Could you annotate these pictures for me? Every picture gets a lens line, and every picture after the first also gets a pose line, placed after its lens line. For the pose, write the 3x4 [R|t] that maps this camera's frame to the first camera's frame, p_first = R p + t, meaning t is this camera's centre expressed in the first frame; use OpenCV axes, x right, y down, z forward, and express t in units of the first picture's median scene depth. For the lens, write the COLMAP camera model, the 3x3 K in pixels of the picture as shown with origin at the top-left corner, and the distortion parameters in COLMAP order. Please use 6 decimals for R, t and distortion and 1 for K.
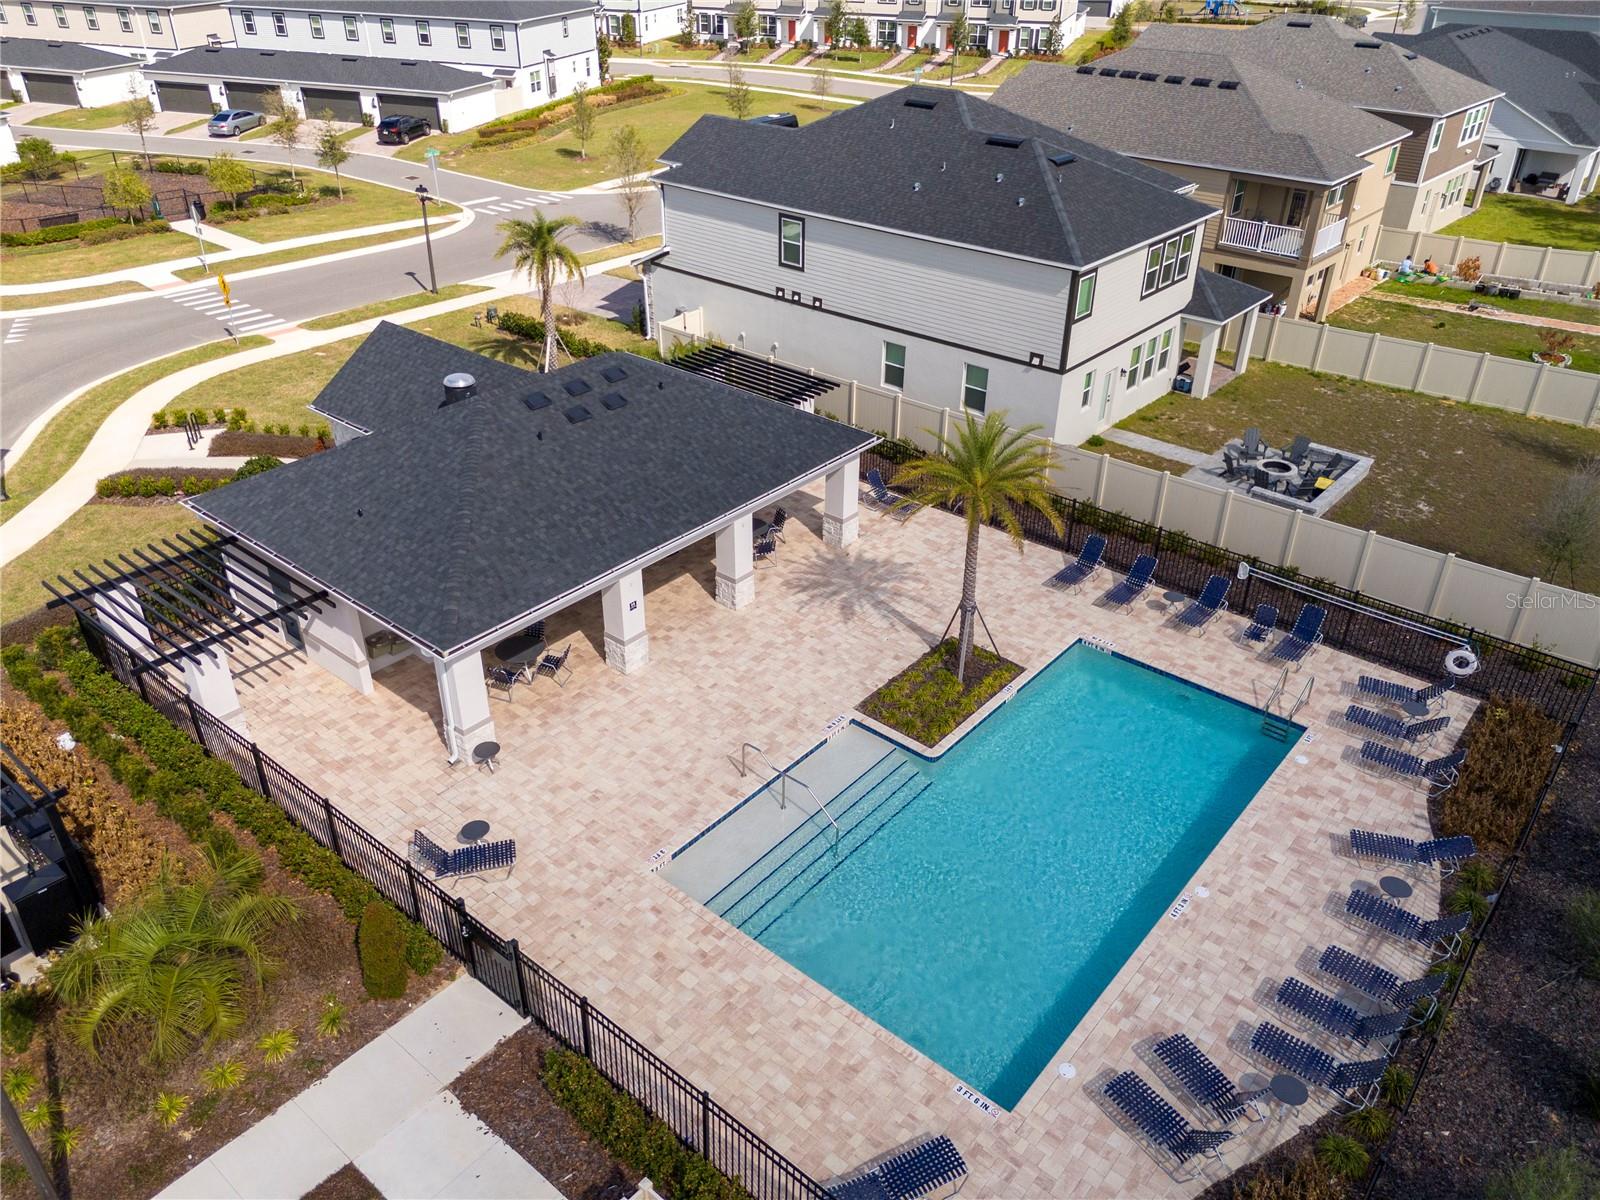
lens RADIAL K [[1170.5, 0, 780.3], [0, 1170.5, 618.0], [0, 0, 1]] dist [0.049584, -0.041909]
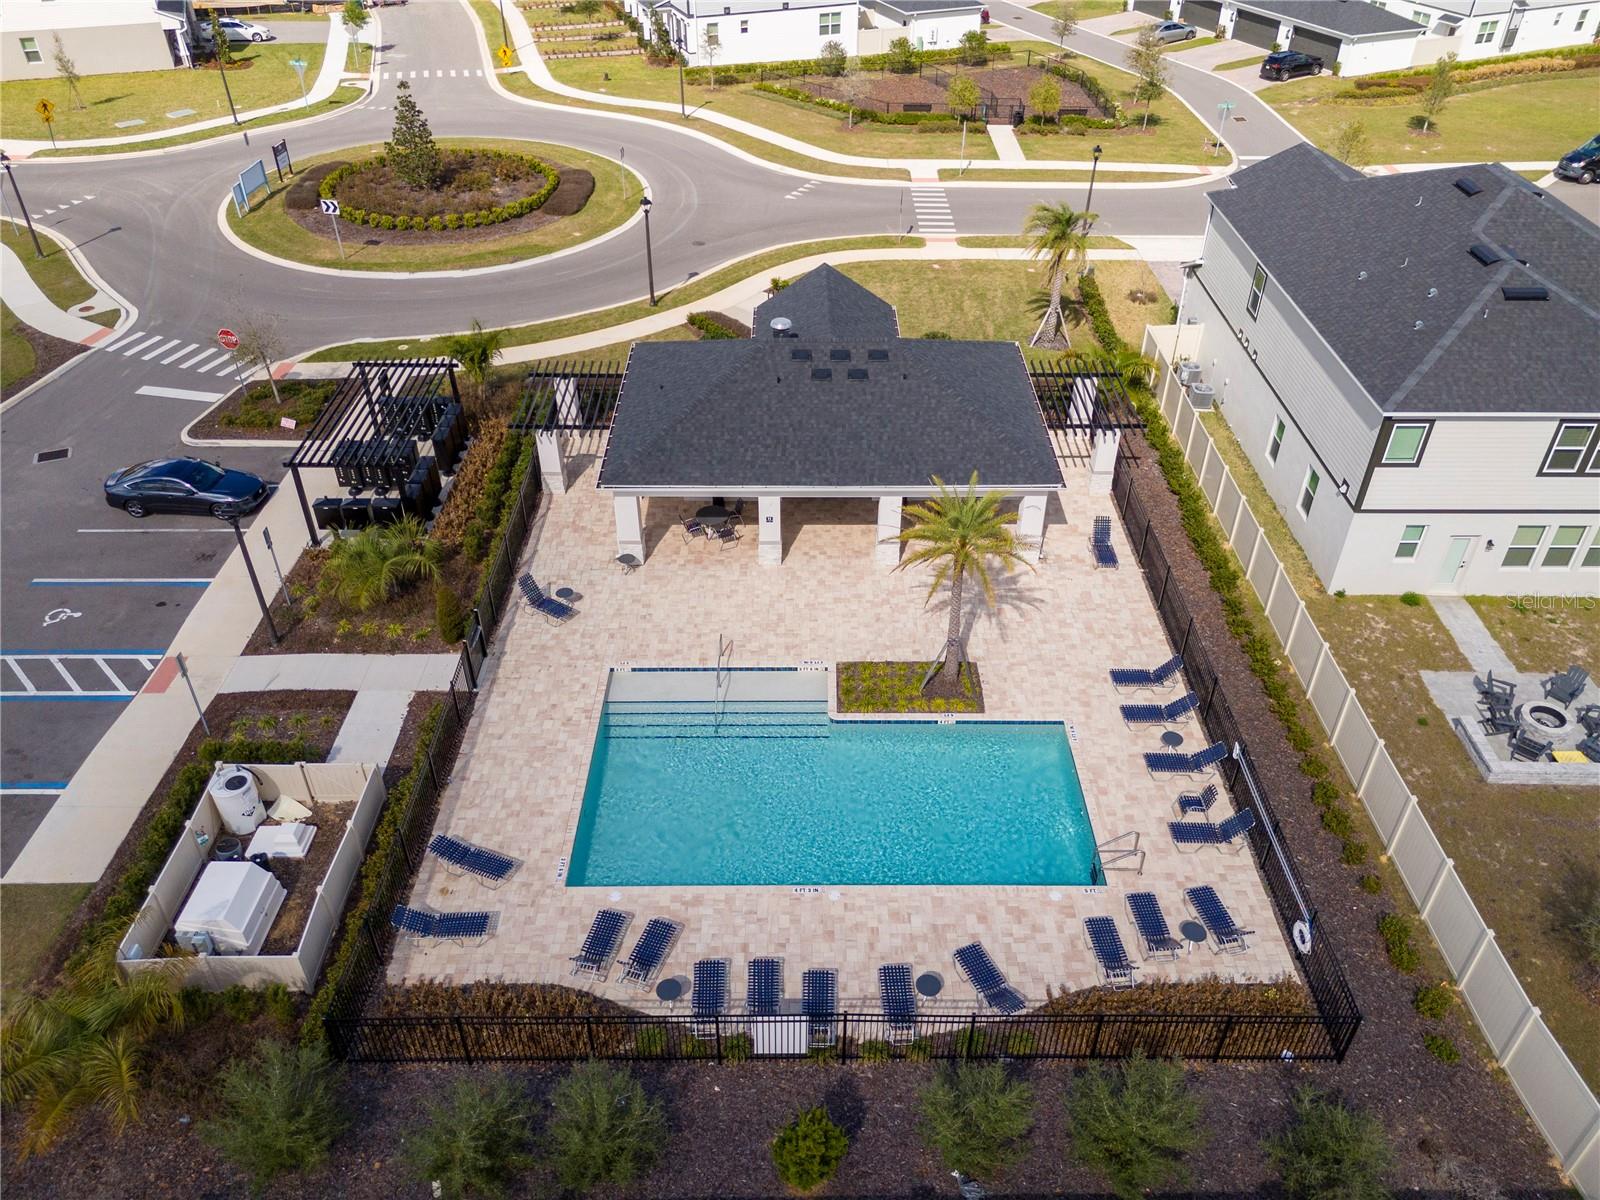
lens RADIAL K [[1163.4, 0, 800.0], [0, 1163.4, 600.0], [0, 0, 1]] dist [0.050965, -0.047425]
pose [[0.641785, 0.455374, -0.617046, 0.685786], [-0.395667, 0.885872, 0.242235, -0.238085], [0.656932, 0.088682, 0.748717, 0.015327]]
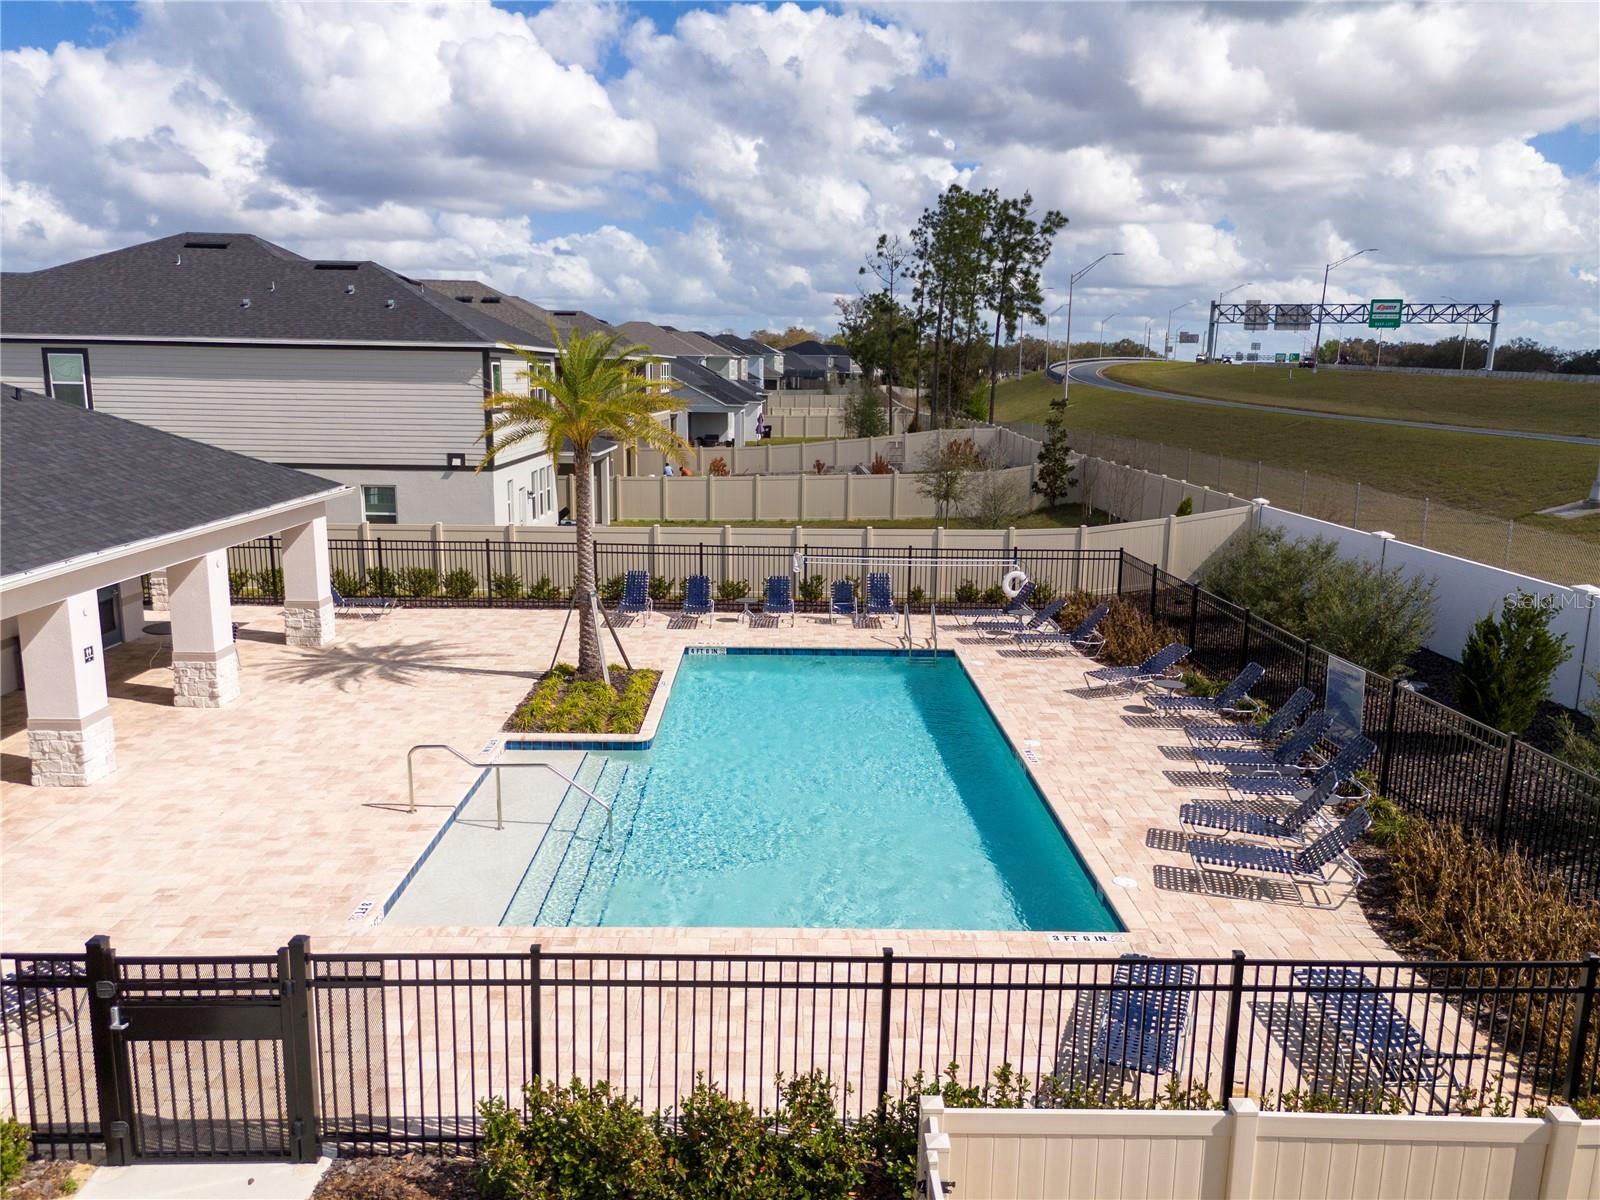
lens RADIAL K [[1194.7, 0, 800.0], [0, 1194.7, 600.0], [0, 0, 1]] dist [0.062926, -0.064509]
pose [[0.750552, -0.119298, 0.649953, -0.216939], [0.340742, 0.912595, -0.225976, 0.193428], [-0.566186, 0.391073, 0.725600, 0.304835]]
